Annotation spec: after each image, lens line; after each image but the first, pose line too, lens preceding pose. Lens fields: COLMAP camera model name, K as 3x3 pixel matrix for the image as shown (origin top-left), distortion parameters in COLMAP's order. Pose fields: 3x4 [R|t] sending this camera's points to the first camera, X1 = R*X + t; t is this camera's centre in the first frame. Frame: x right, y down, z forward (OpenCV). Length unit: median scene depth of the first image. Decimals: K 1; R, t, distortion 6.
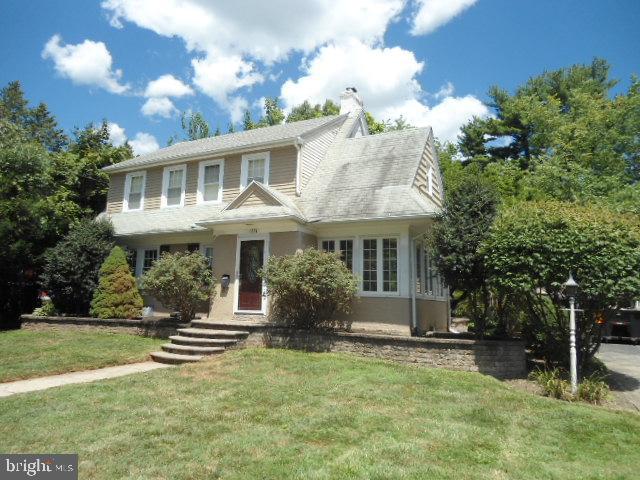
lens RADIAL K [[479.0, 0, 262.5], [0, 479.0, 220.7], [0, 0, 1]] dist [0.010457, -0.048885]
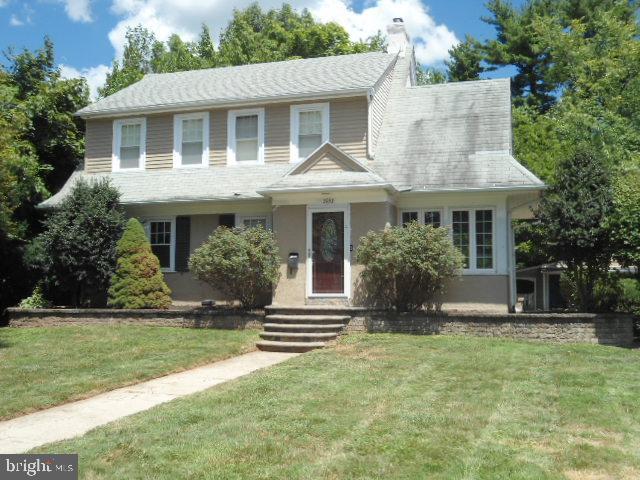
lens RADIAL K [[710.5, 0, 276.9], [0, 710.5, 240.1], [0, 0, 1]] dist [-0.025563, 0.019174]
pose [[0.978959, -0.011619, 0.203724, -0.360991], [-0.008649, 0.995118, 0.098315, -0.031982], [-0.203872, -0.098009, 0.974079, -0.209258]]
